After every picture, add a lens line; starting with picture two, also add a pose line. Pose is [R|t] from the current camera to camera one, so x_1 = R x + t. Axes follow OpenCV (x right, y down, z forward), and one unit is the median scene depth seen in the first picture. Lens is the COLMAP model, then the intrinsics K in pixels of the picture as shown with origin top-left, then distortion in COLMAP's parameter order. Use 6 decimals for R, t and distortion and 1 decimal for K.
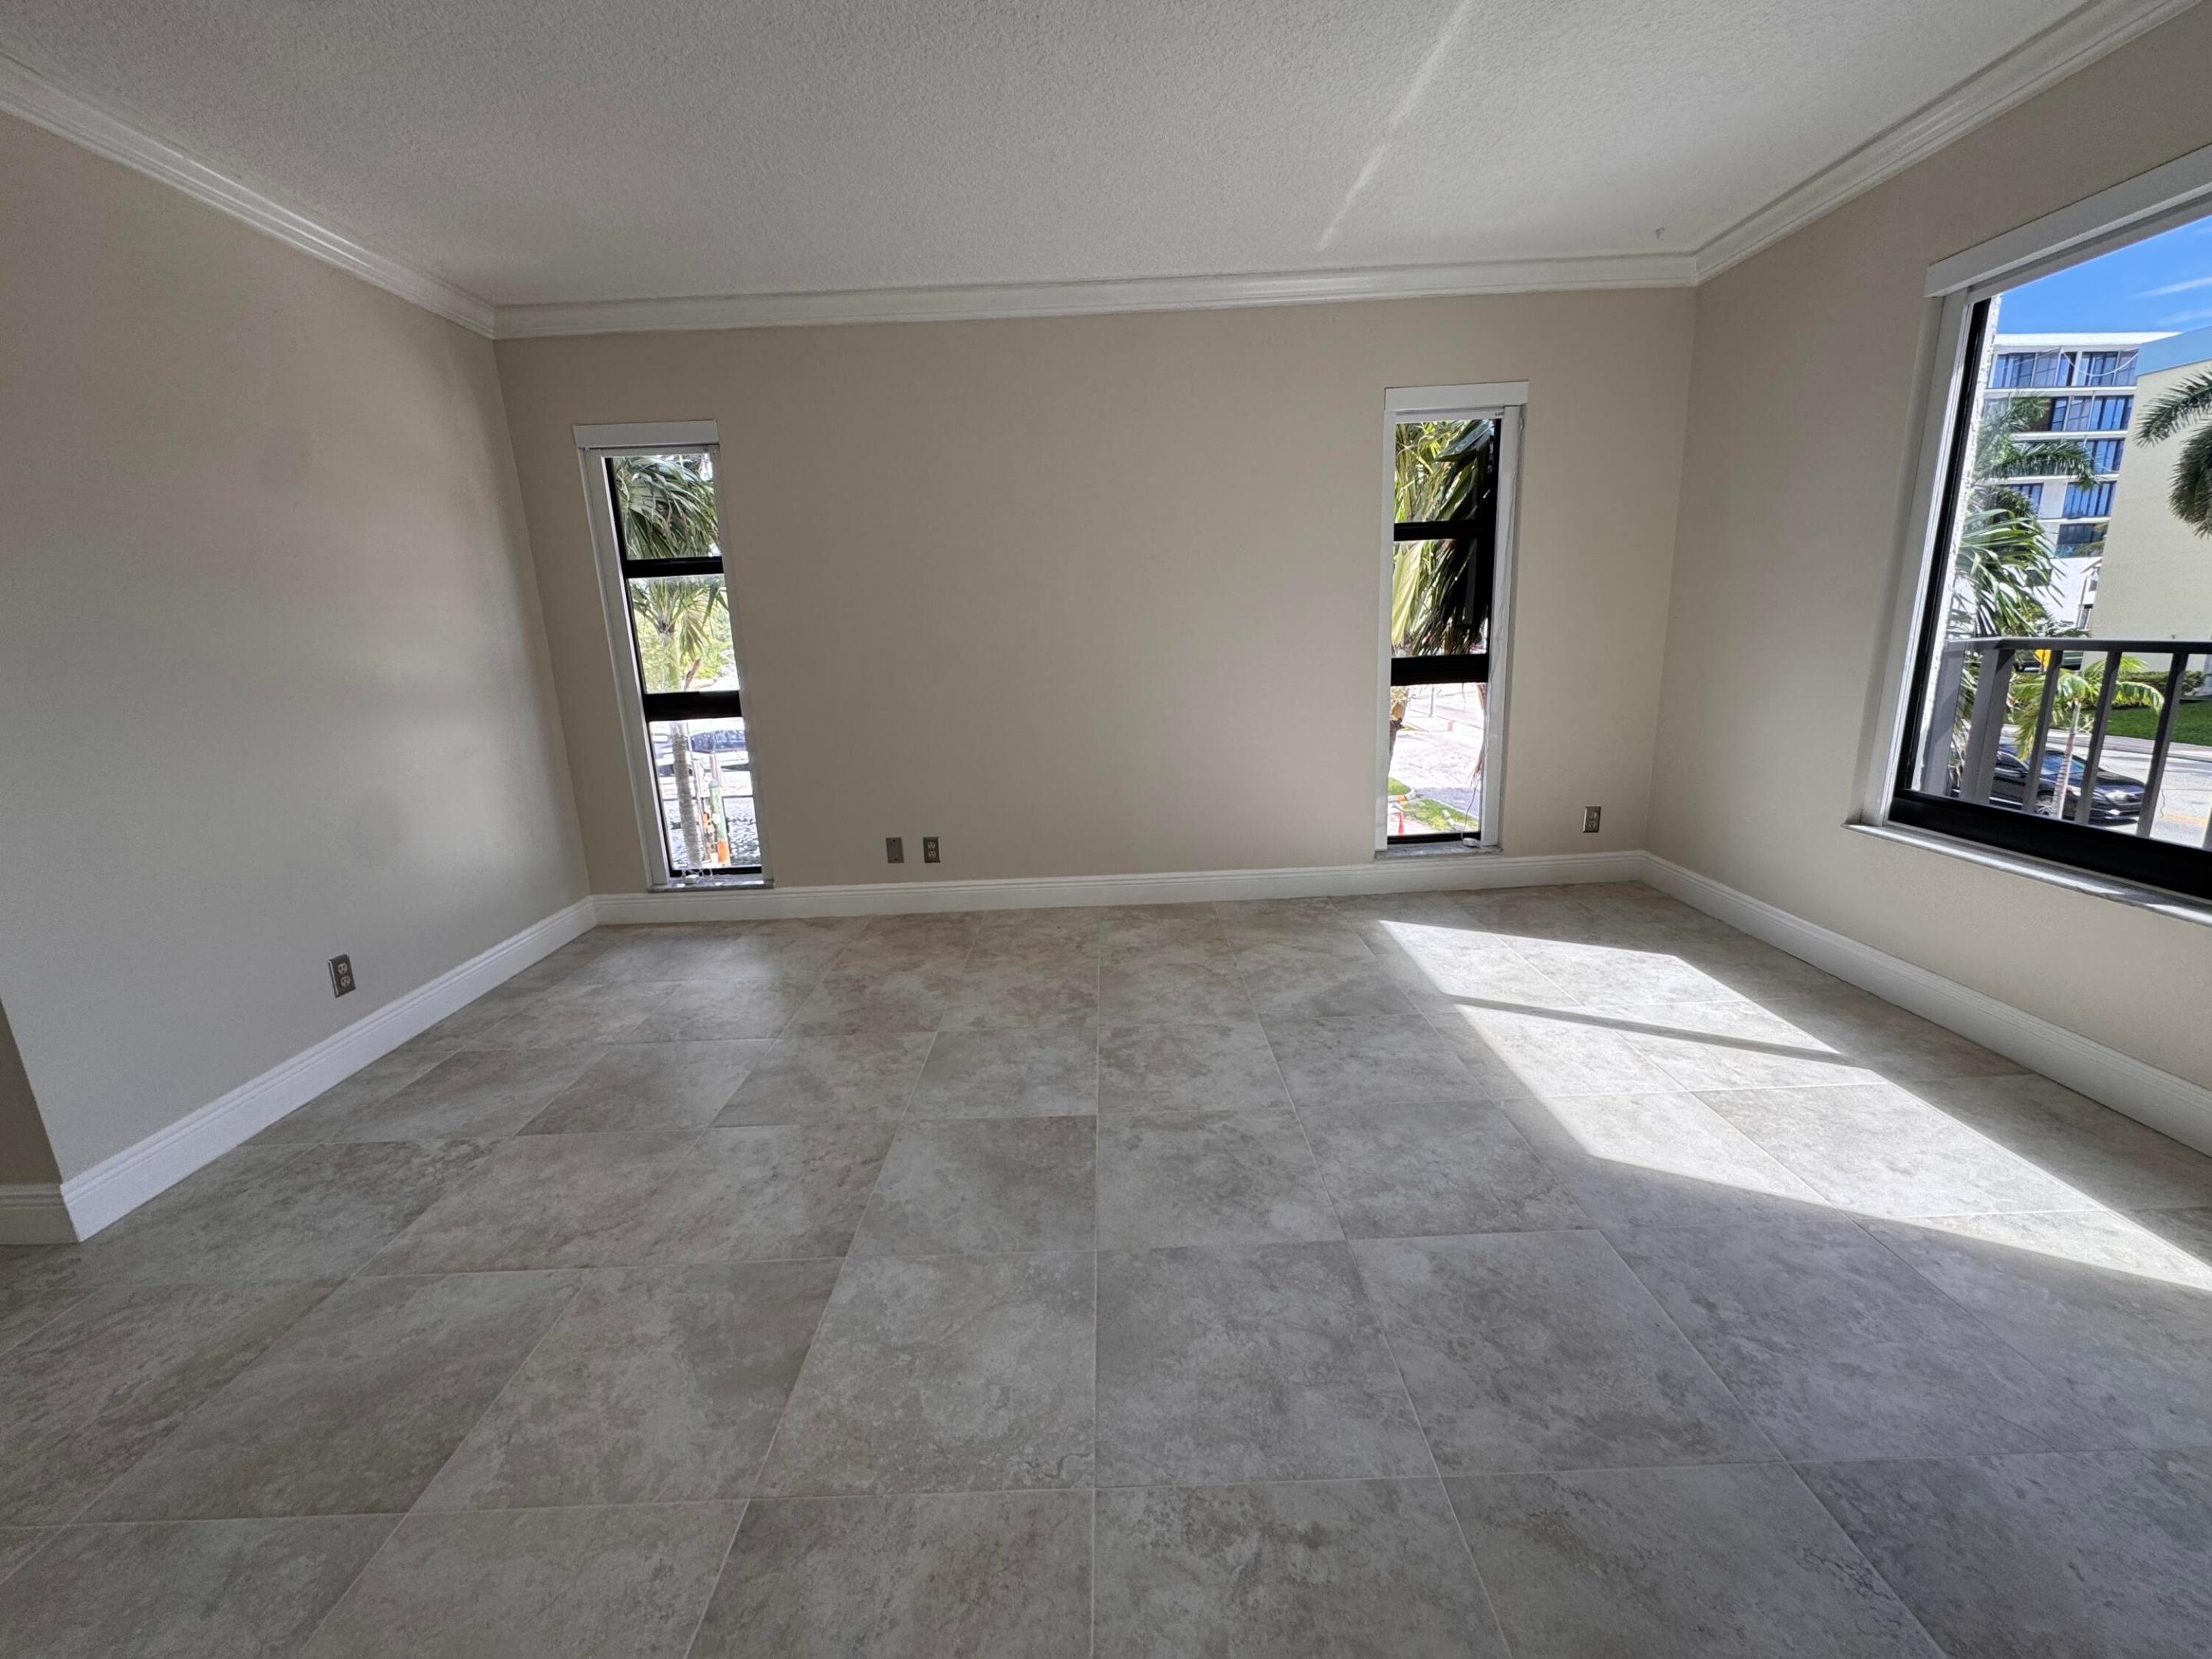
lens RADIAL K [[885.1, 0, 1107.0], [0, 885.1, 822.9], [0, 0, 1]] dist [-0.002993, 0.000965]
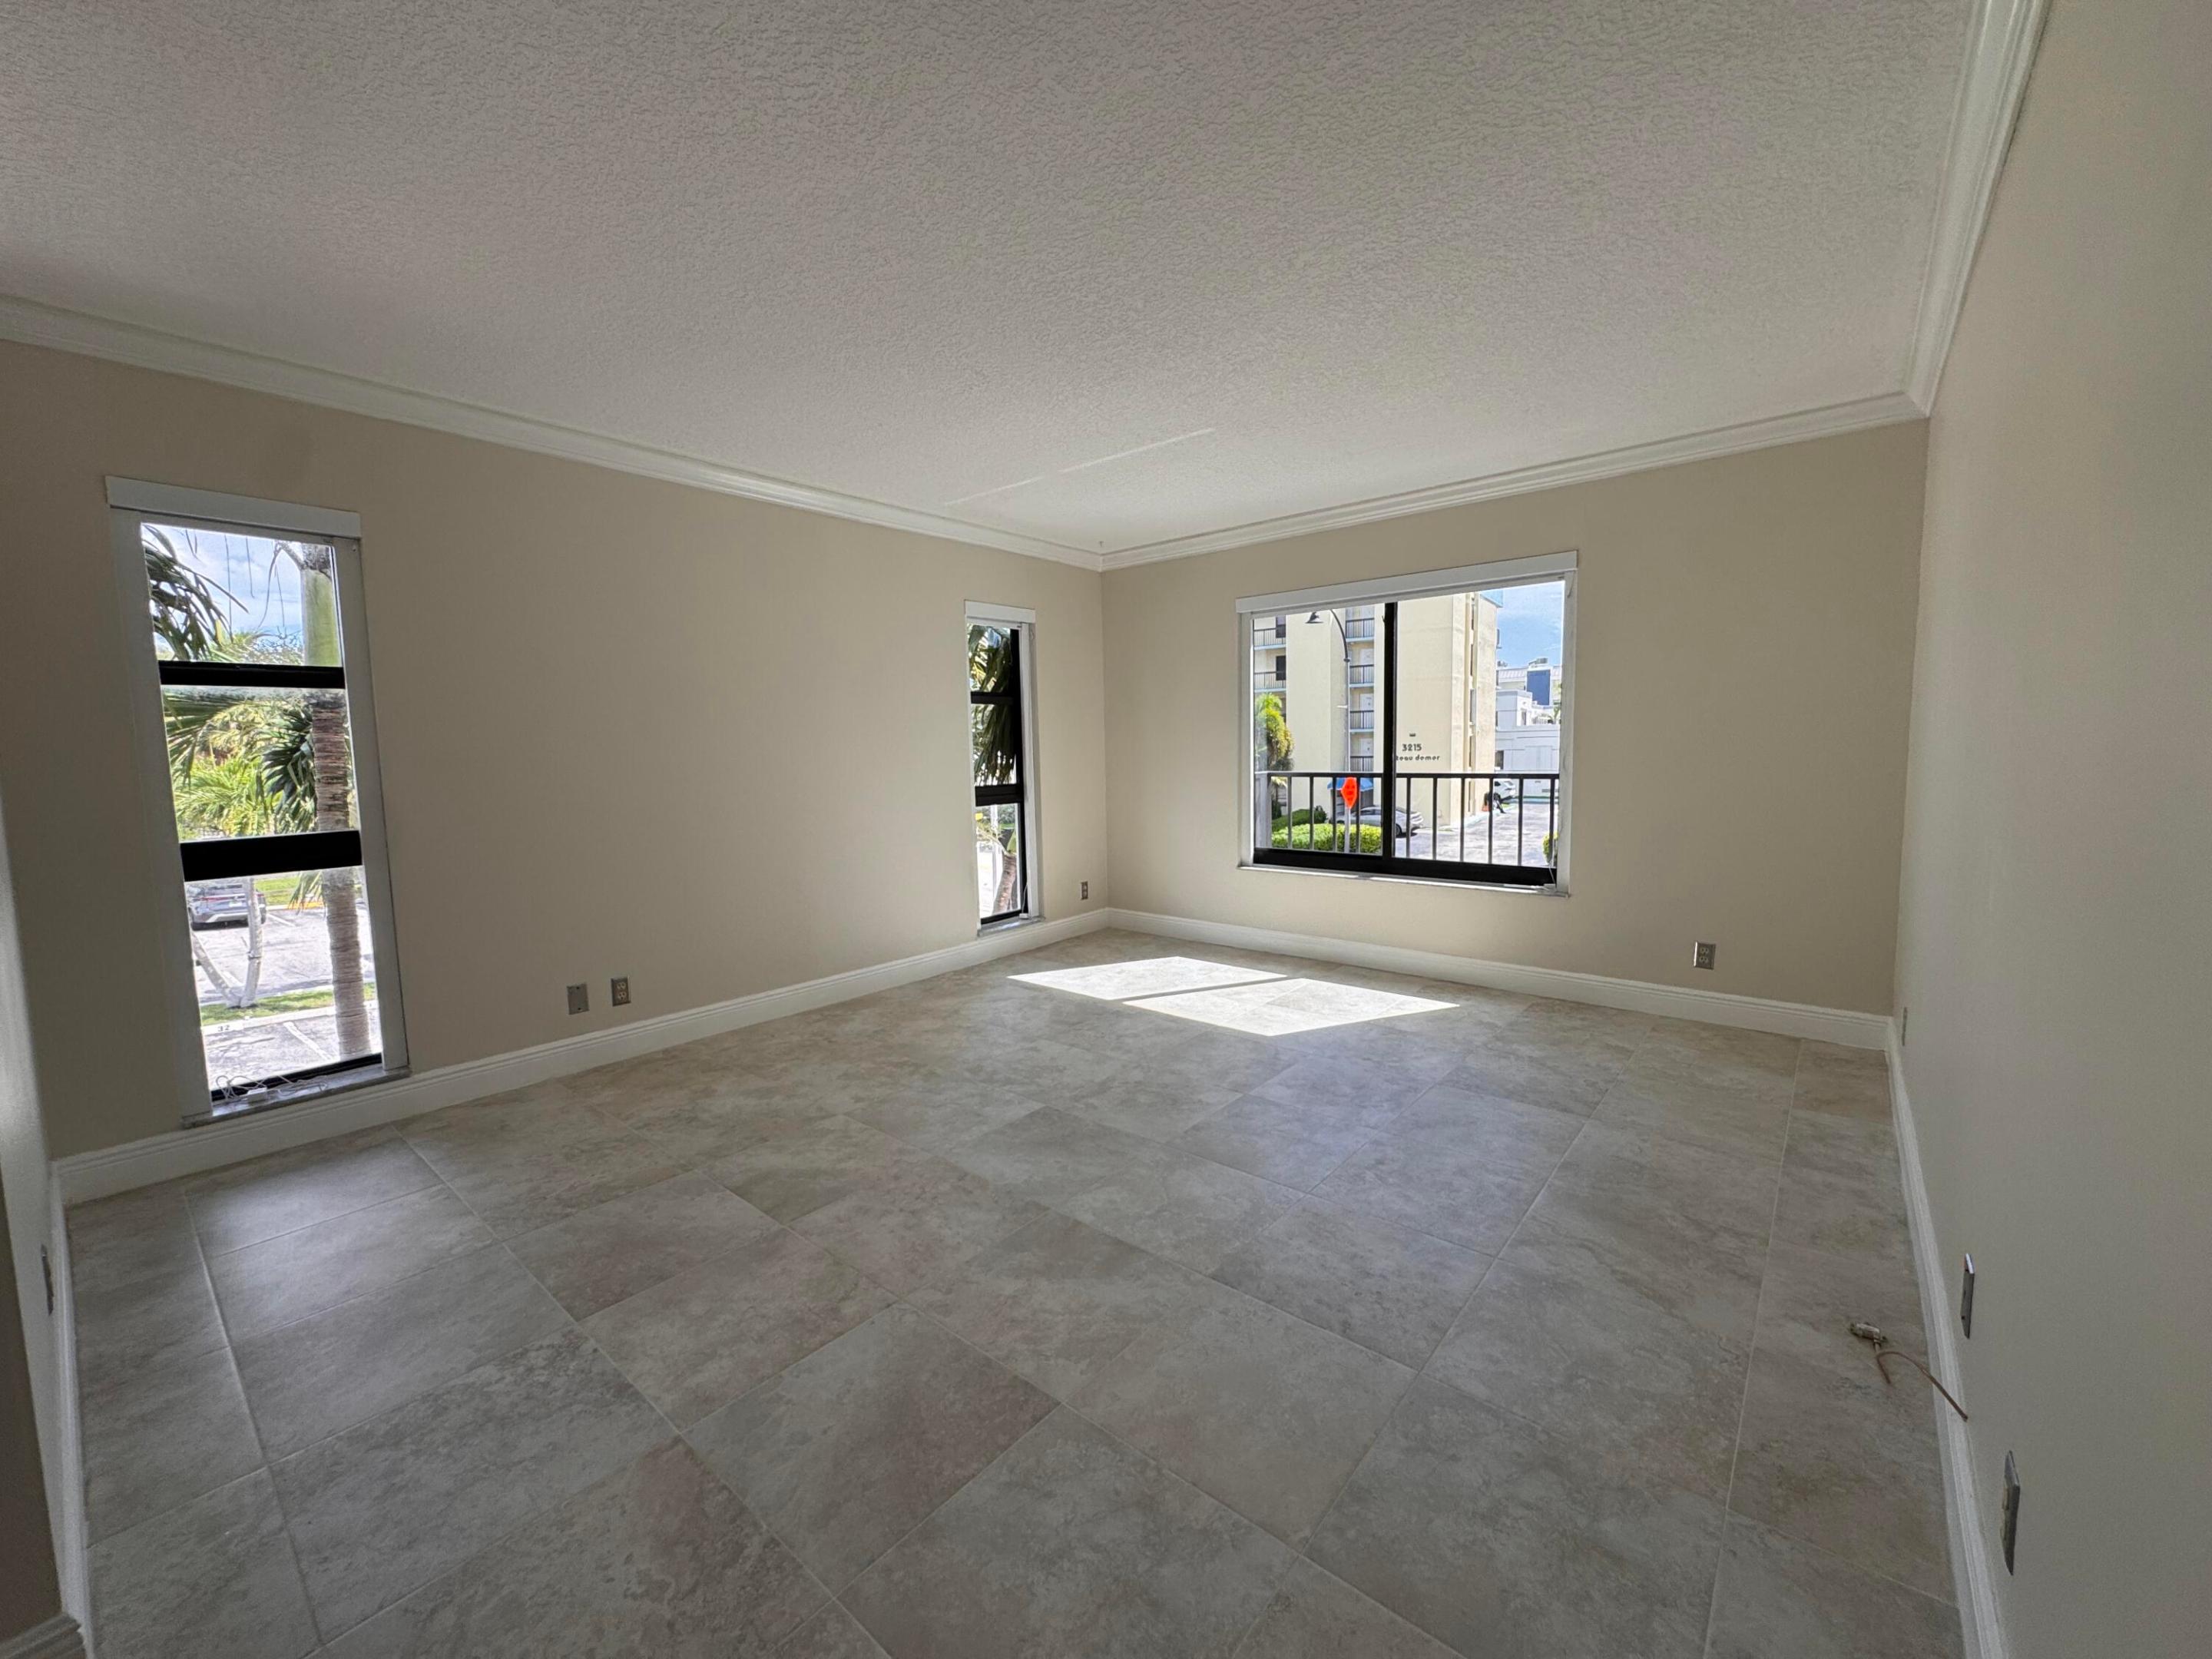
lens RADIAL K [[885.1, 0, 1108.2], [0, 885.1, 814.4], [0, 0, 1]] dist [-0.002993, 0.000965]
pose [[0.644039, -0.031106, 0.764360, -0.888447], [0.160630, 0.982397, -0.095365, 0.029634], [-0.747938, 0.184198, 0.637699, -0.026779]]
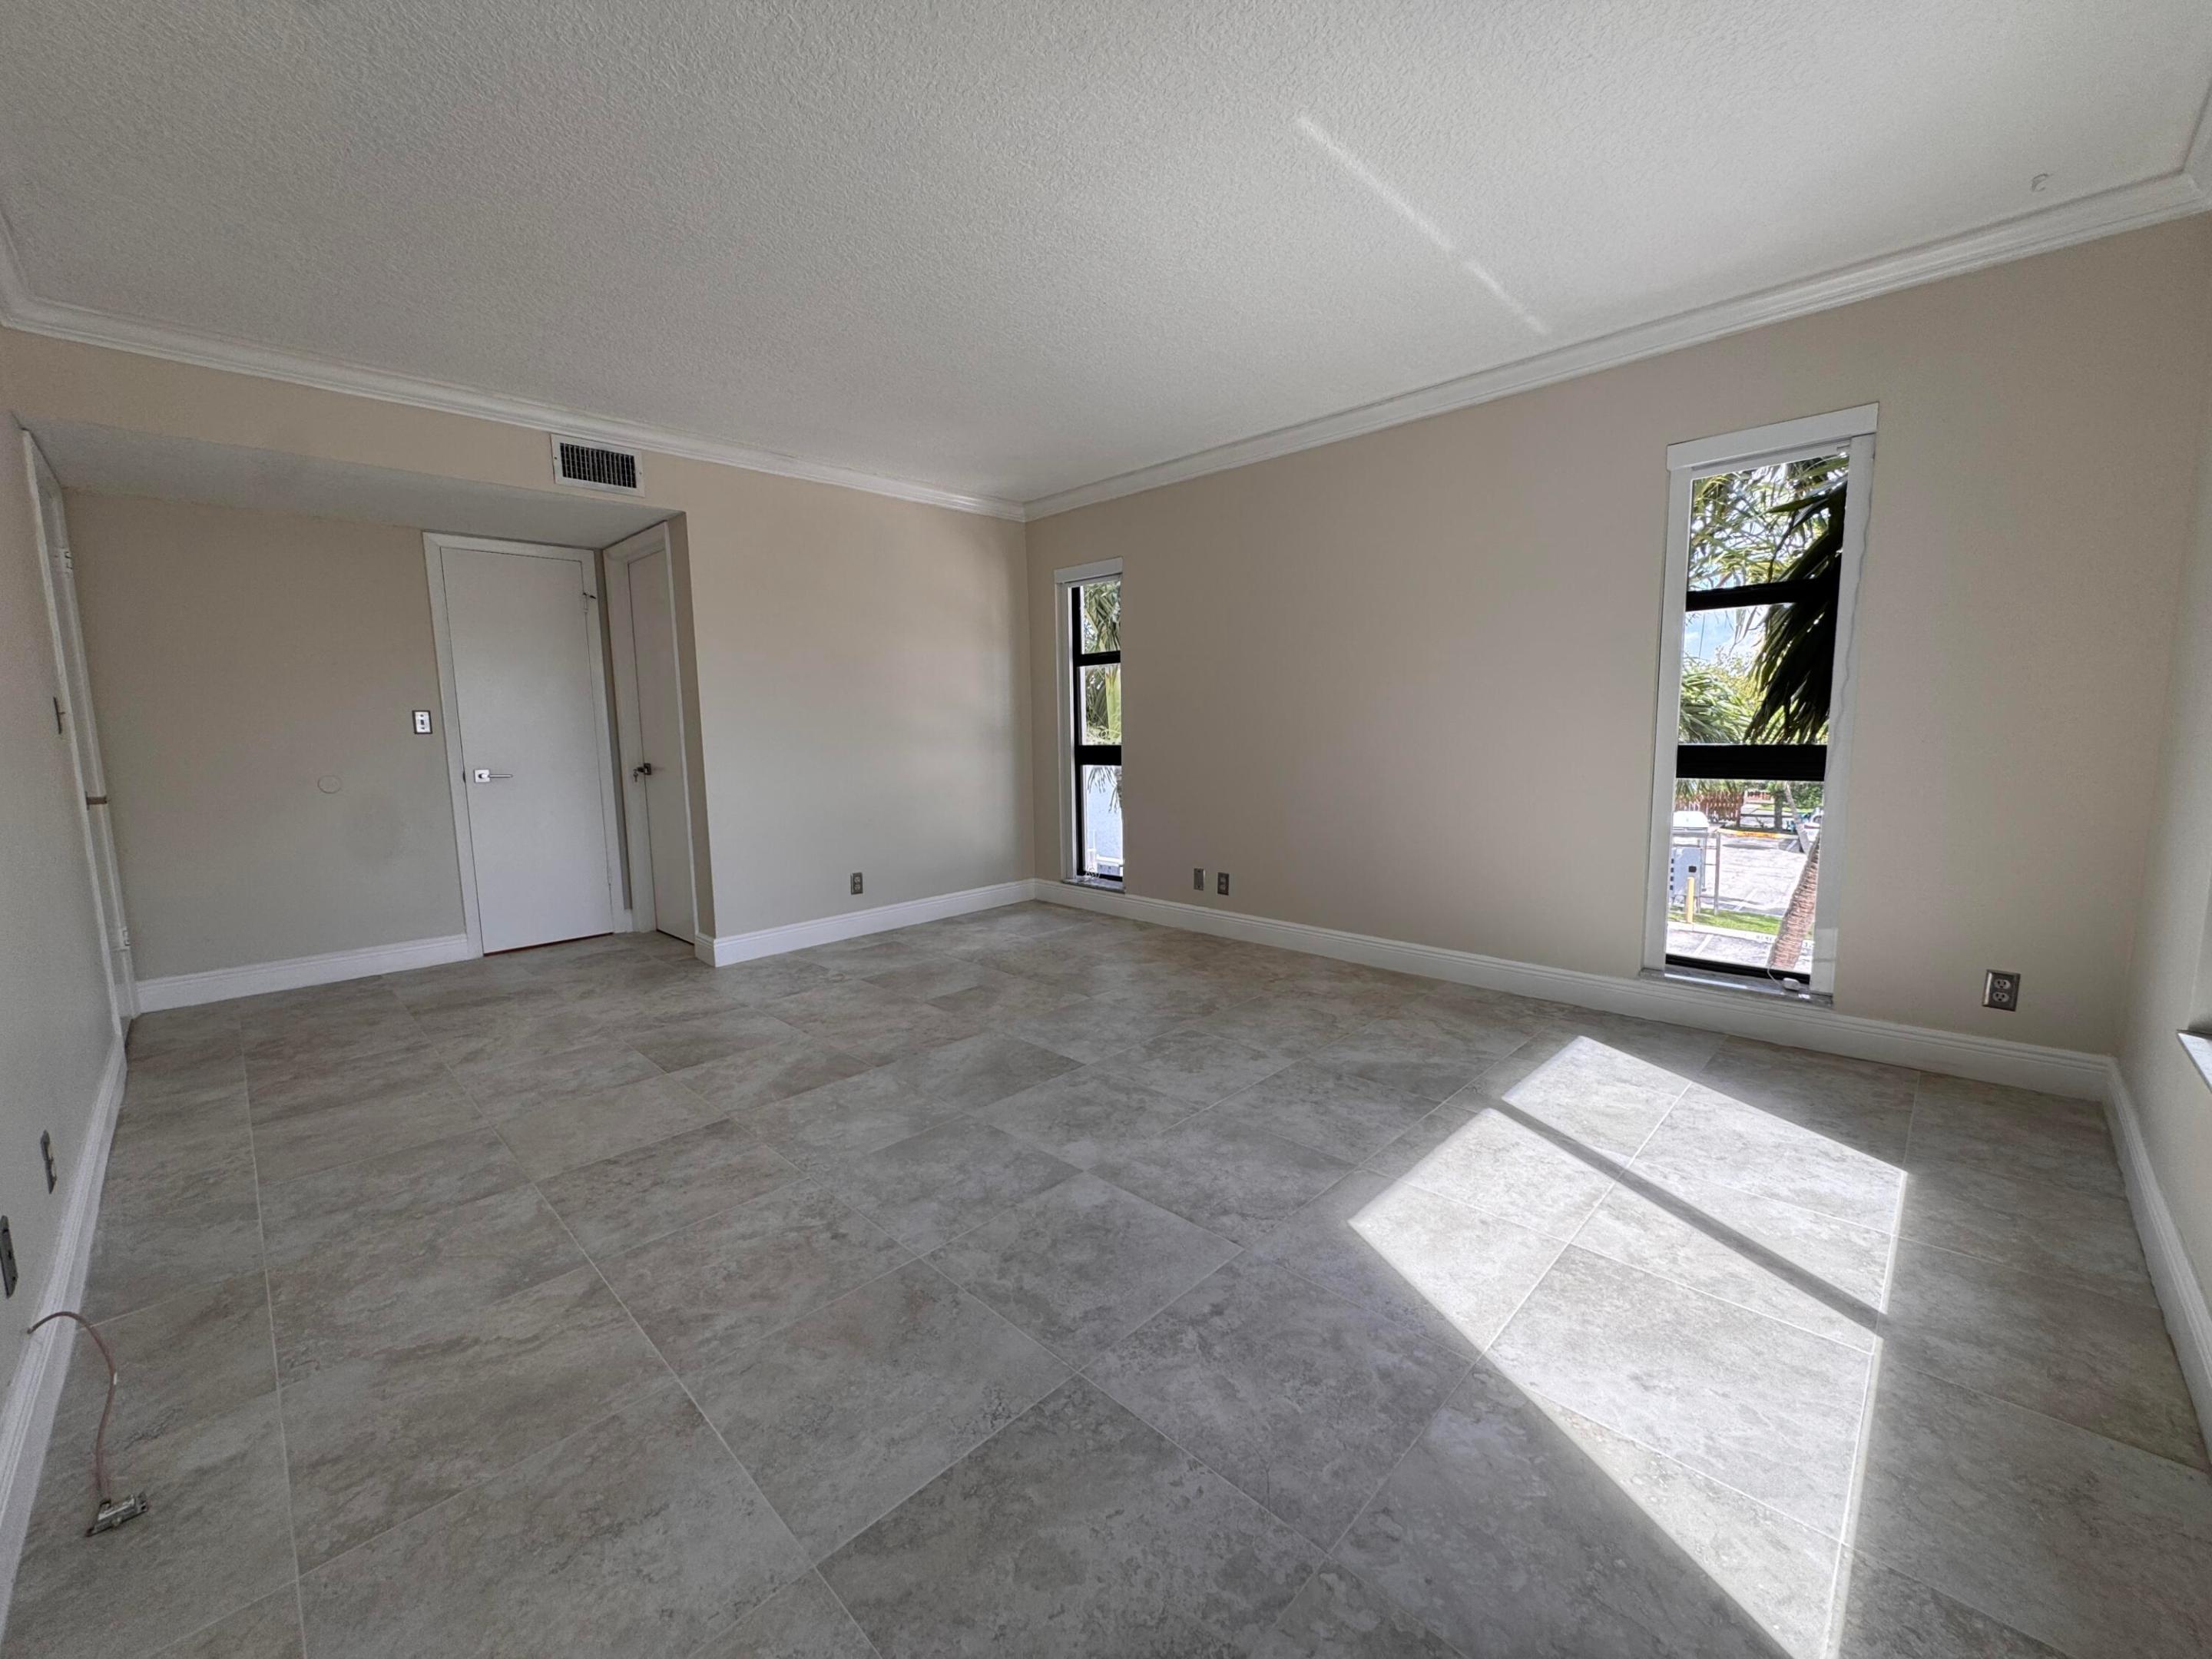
lens RADIAL K [[885.1, 0, 1104.8], [0, 885.1, 819.8], [0, 0, 1]] dist [-0.002993, 0.000965]
pose [[0.708408, 0.105982, -0.697801, 0.803258], [-0.165488, 0.986043, -0.018243, -0.010205], [0.686128, 0.128401, 0.716060, 0.021711]]
